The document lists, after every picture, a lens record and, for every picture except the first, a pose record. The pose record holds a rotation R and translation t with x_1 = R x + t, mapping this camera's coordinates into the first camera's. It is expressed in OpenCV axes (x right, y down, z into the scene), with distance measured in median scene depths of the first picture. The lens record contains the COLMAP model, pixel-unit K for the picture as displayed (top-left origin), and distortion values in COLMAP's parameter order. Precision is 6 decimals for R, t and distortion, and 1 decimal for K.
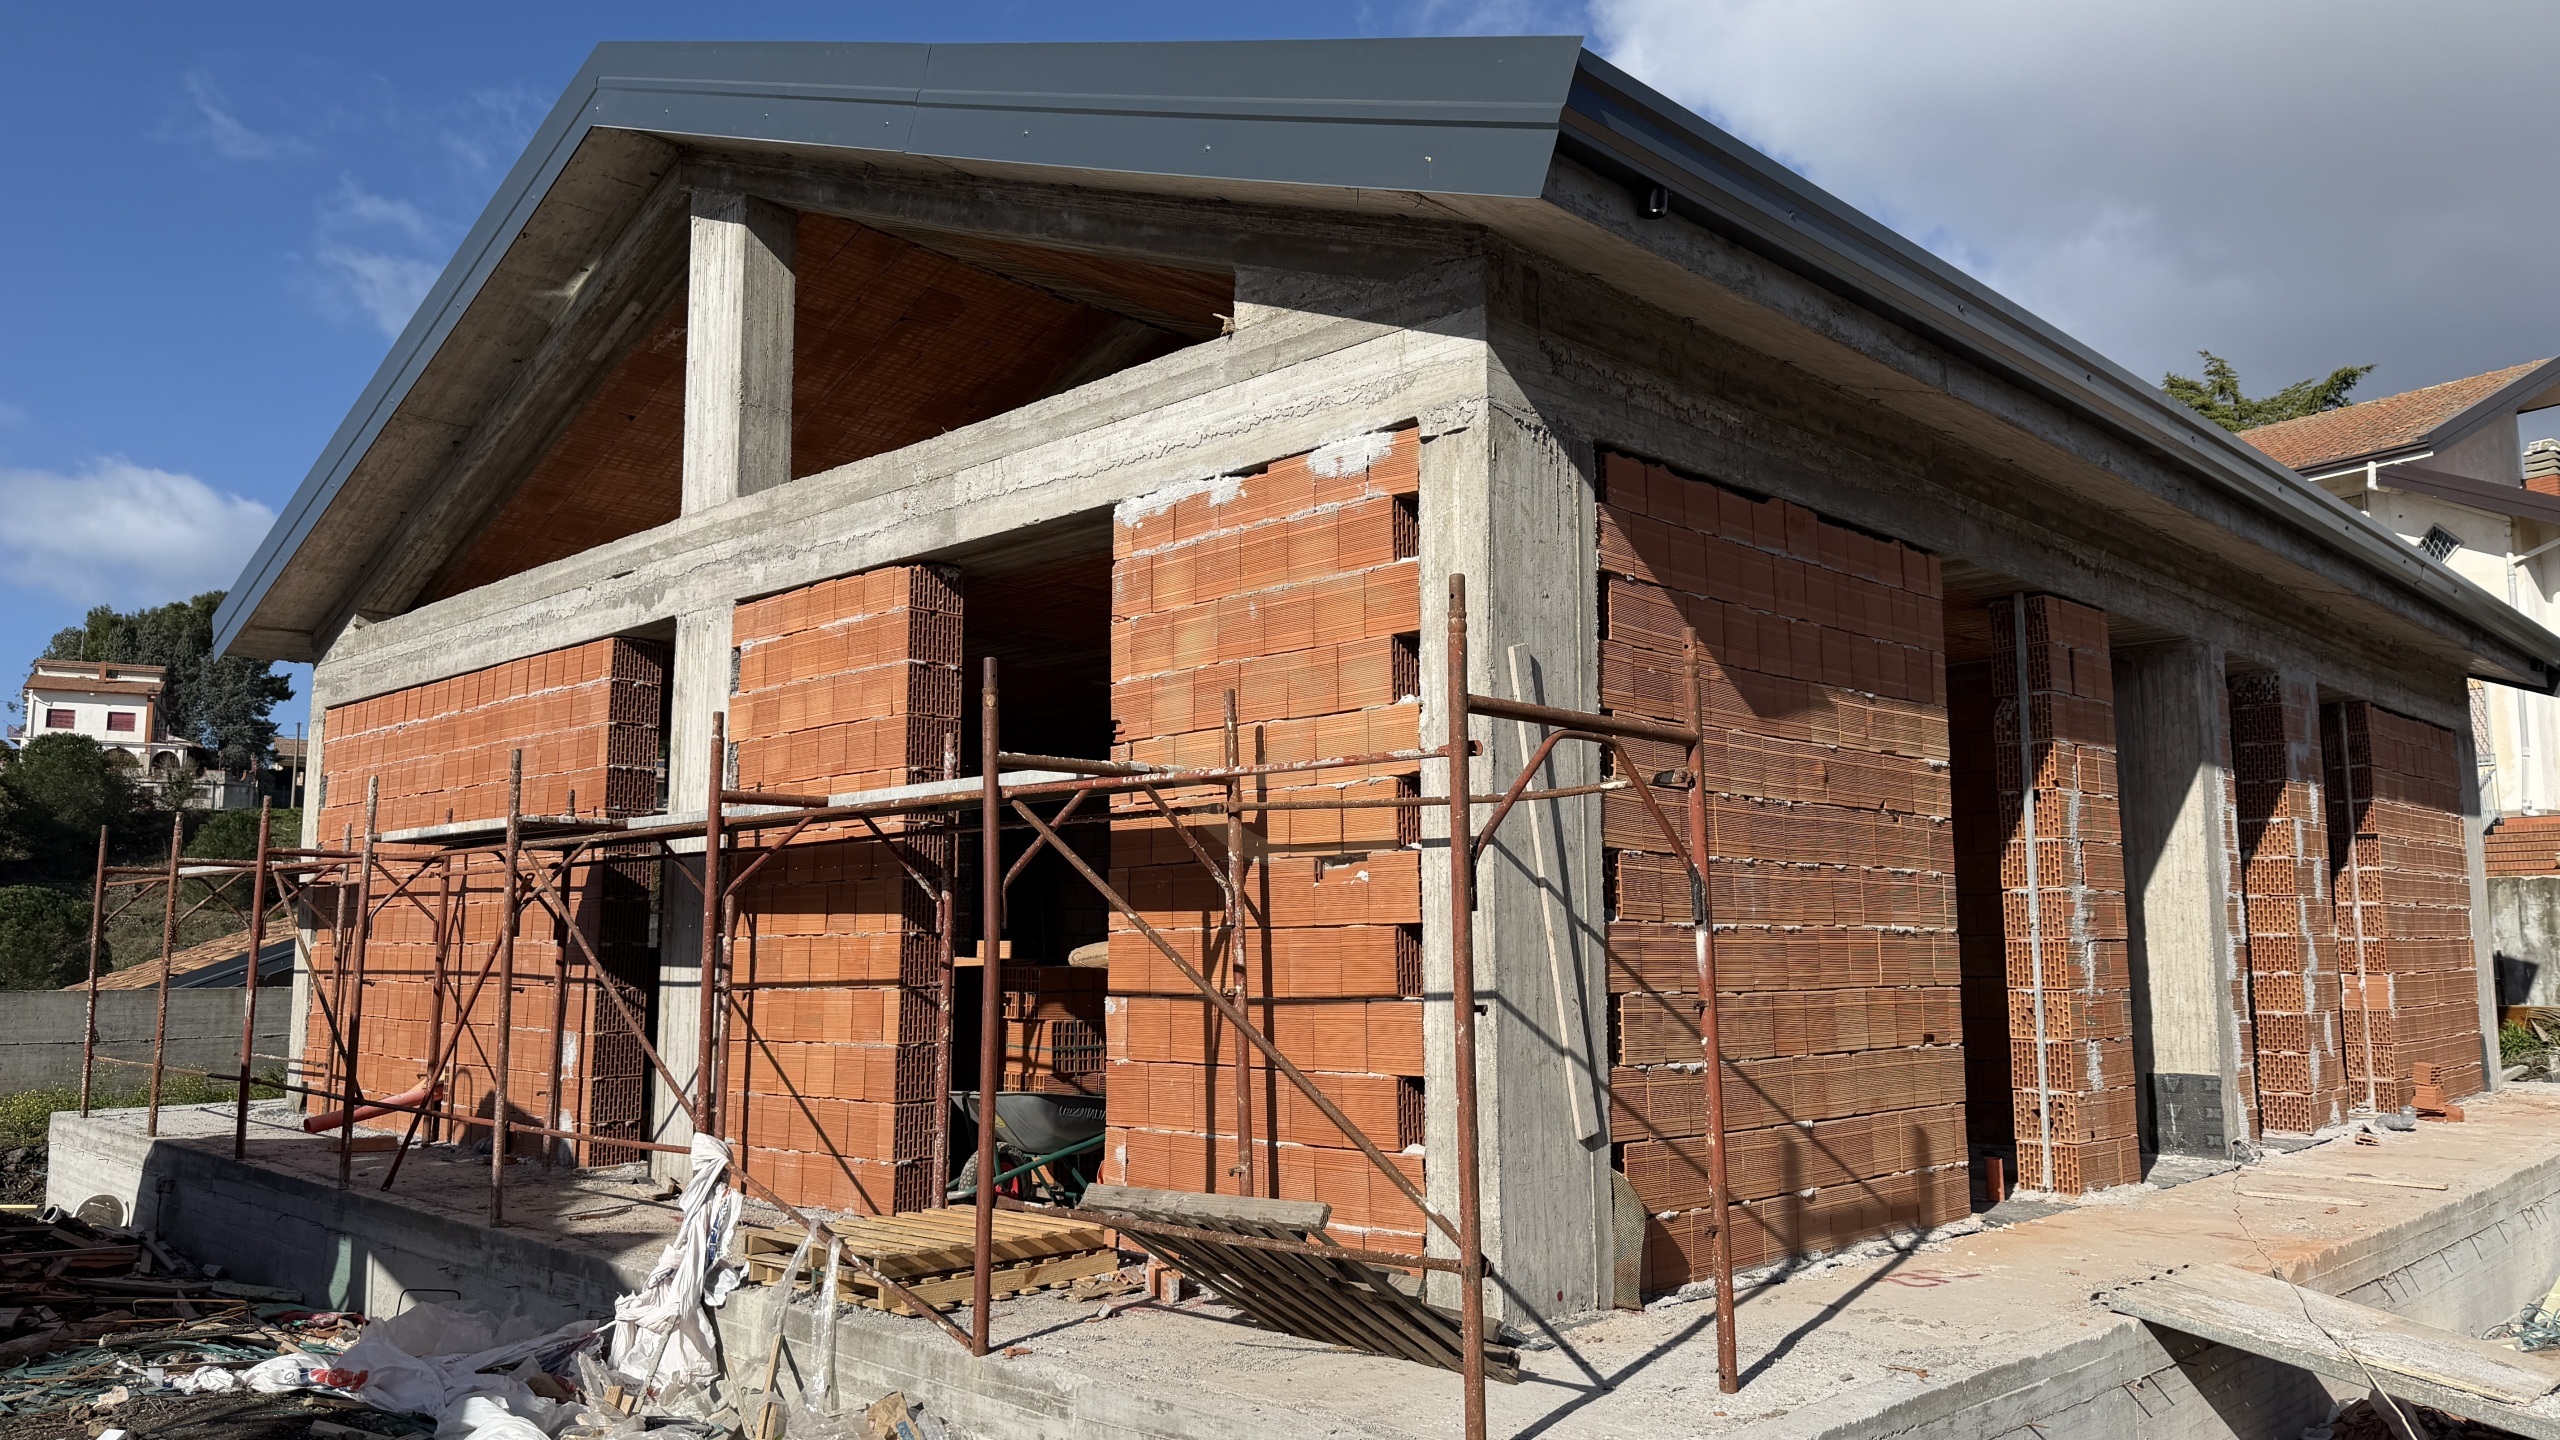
lens RADIAL K [[1706.7, 0, 1264.4], [0, 1706.7, 747.6], [0, 0, 1]] dist [0.075839, -0.029494]
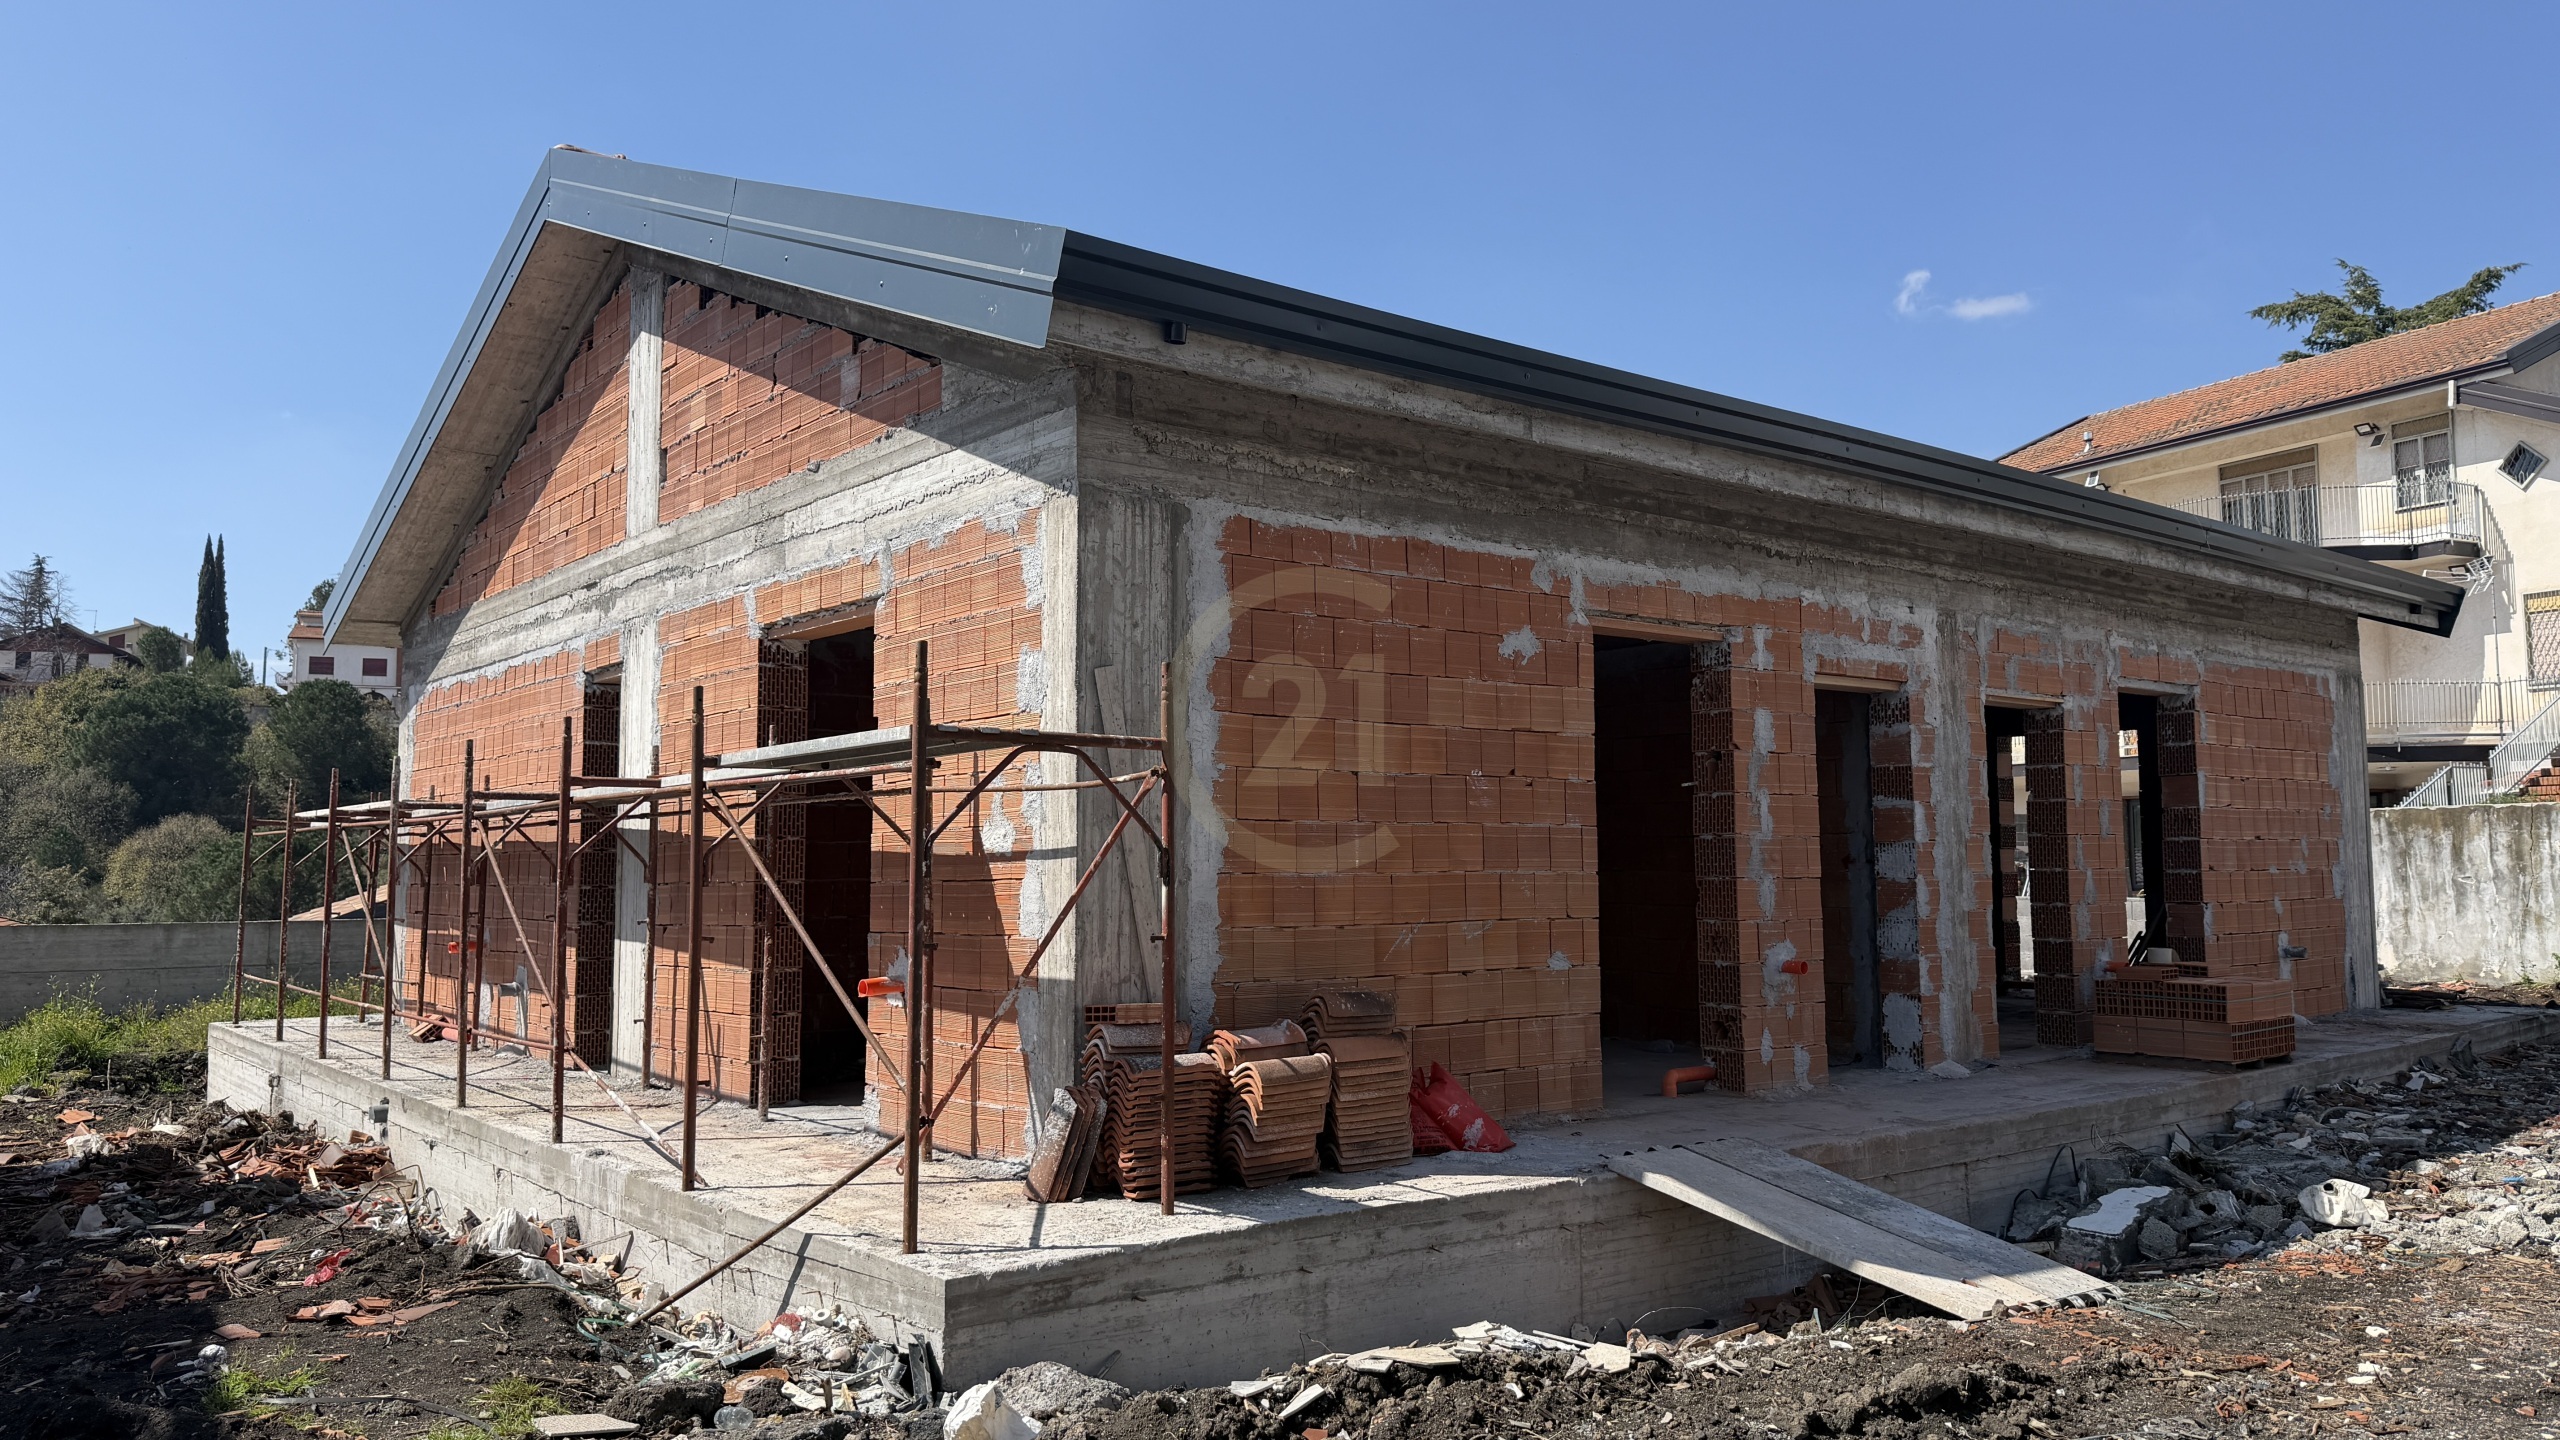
lens RADIAL K [[1706.7, 0, 1295.5], [0, 1706.7, 733.0], [0, 0, 1]] dist [0.075839, -0.029494]
pose [[0.995009, -0.013644, -0.098852, 0.311162], [0.017158, 0.999247, 0.034792, -0.038313], [0.098303, -0.036315, 0.994494, -0.215412]]
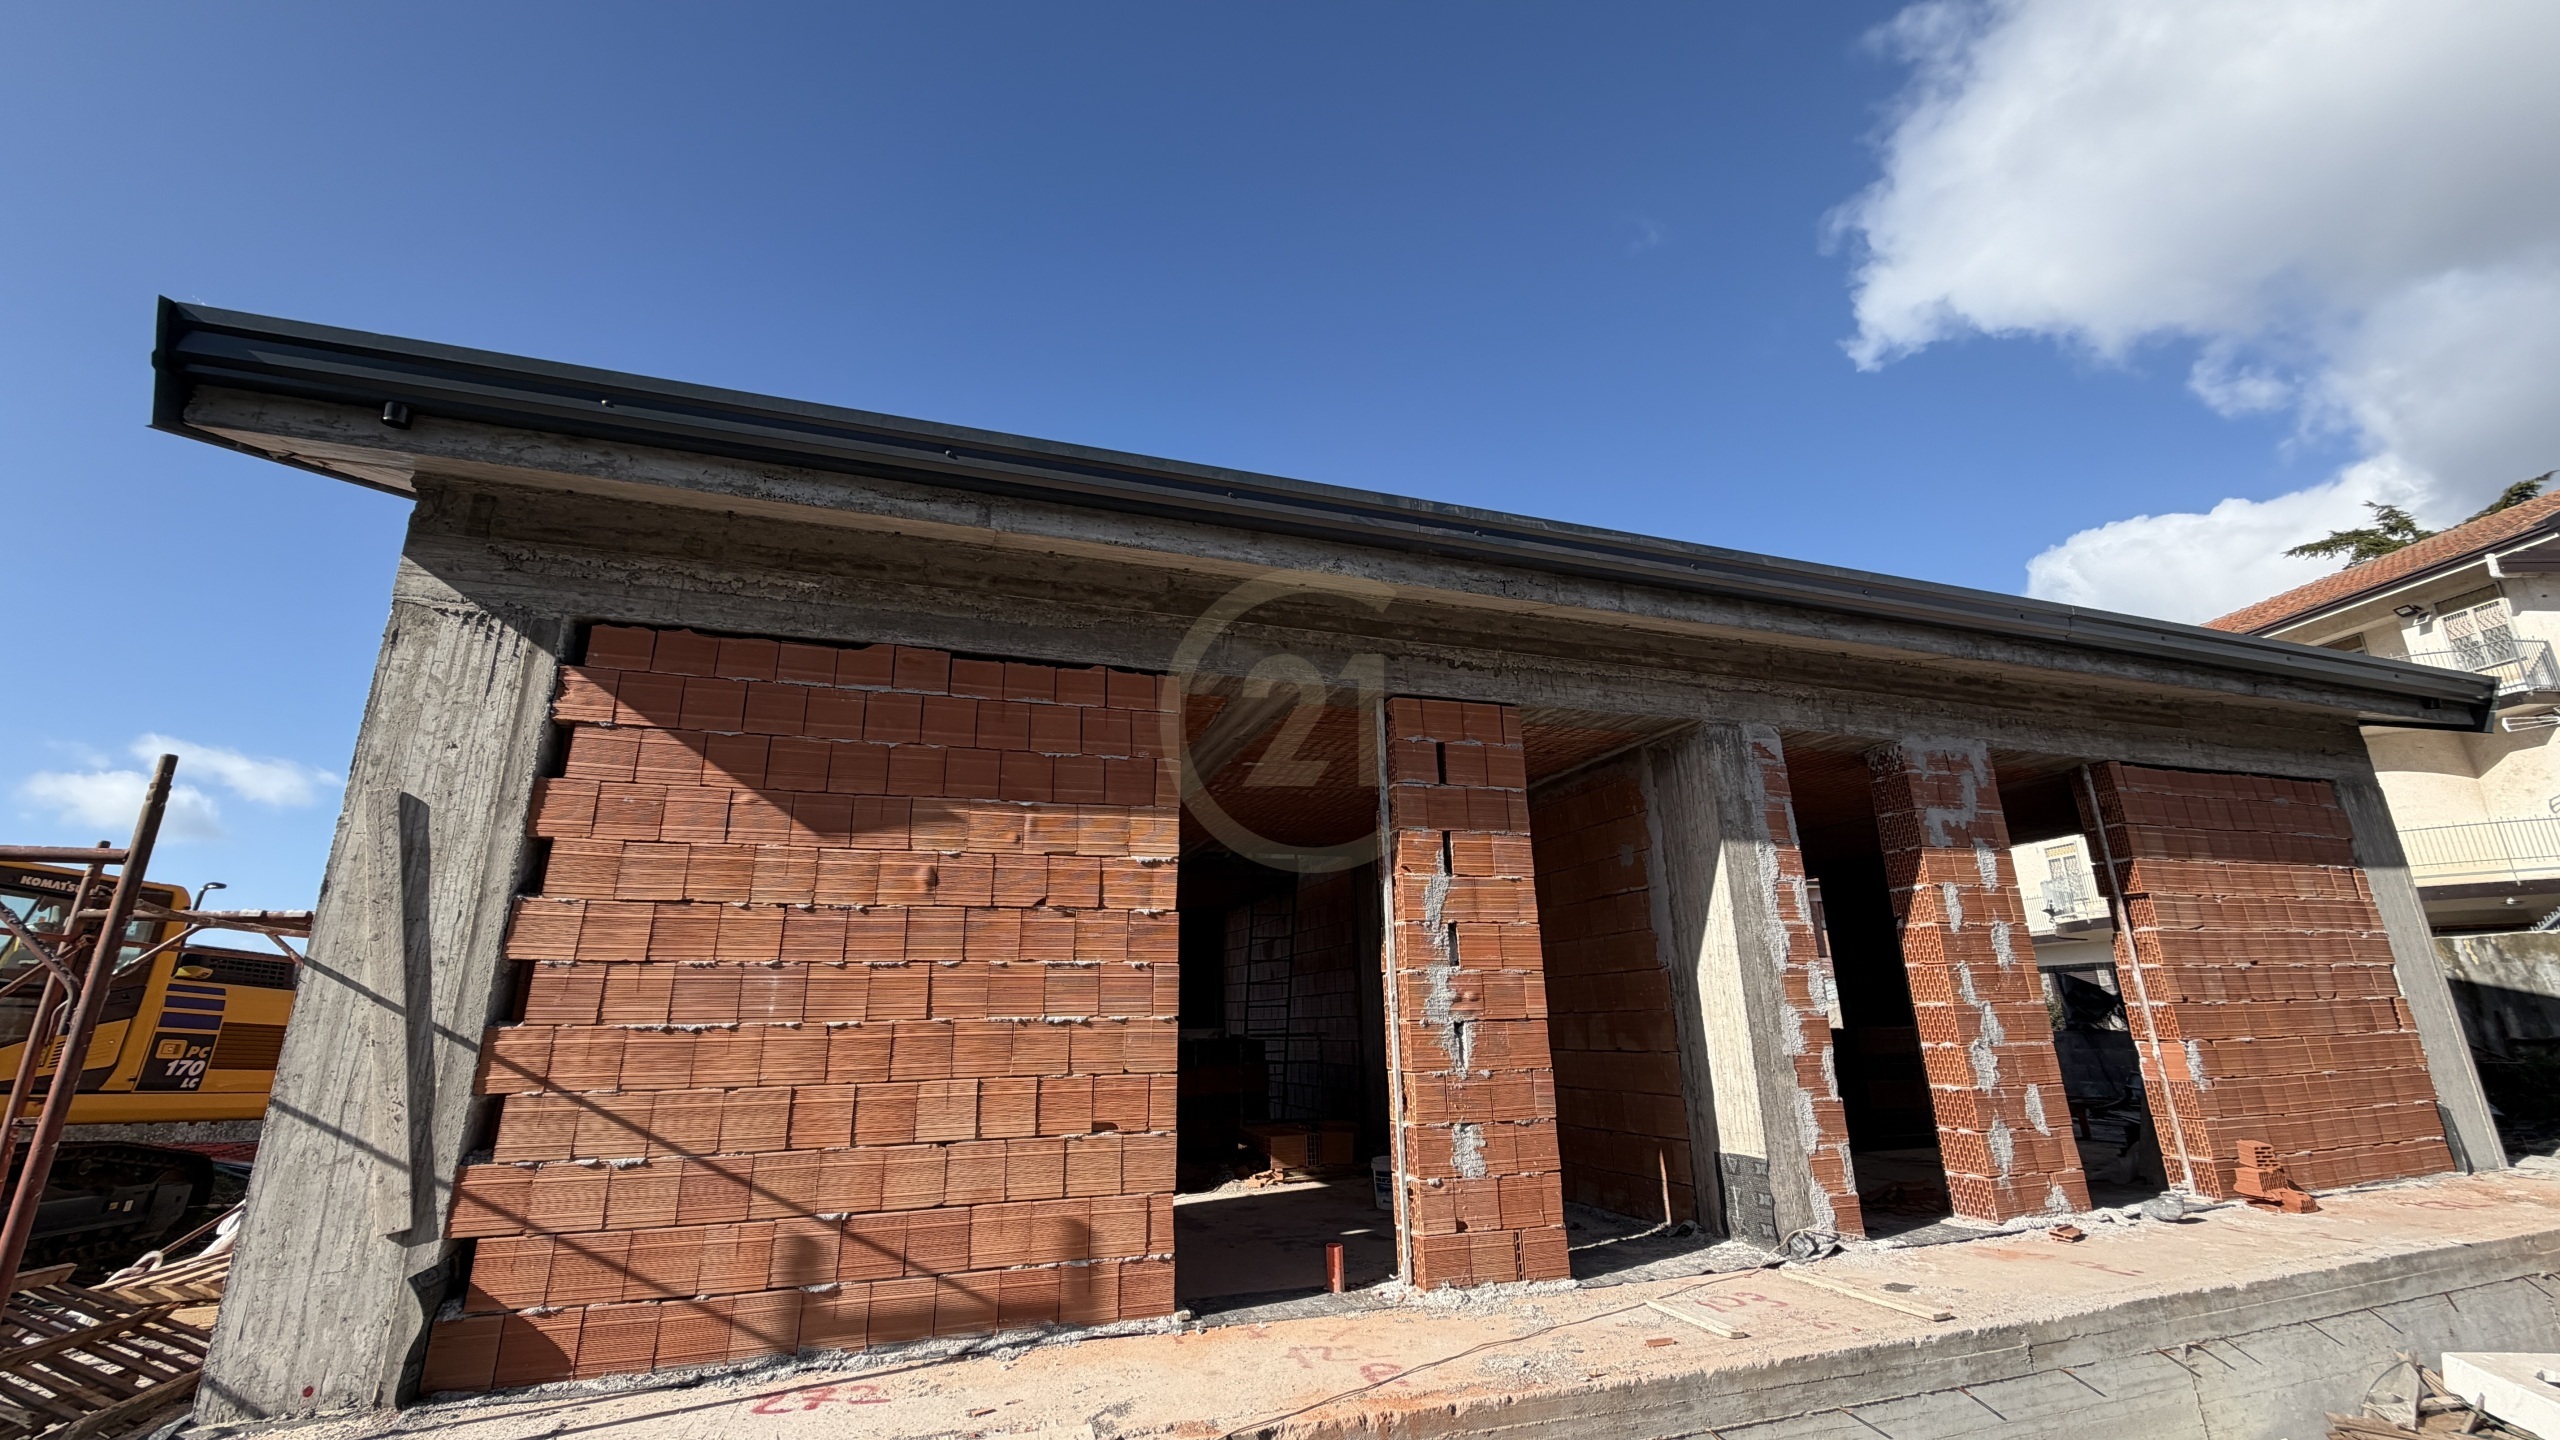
lens RADIAL K [[1004.1, 0, 1280.6], [0, 1004.1, 737.0], [0, 0, 1]] dist [0.013448, -0.000413]
pose [[0.904882, -0.136221, -0.403277, 0.733190], [0.068153, 0.981553, -0.178632, 0.052732], [0.420171, 0.134156, 0.897474, 0.458385]]
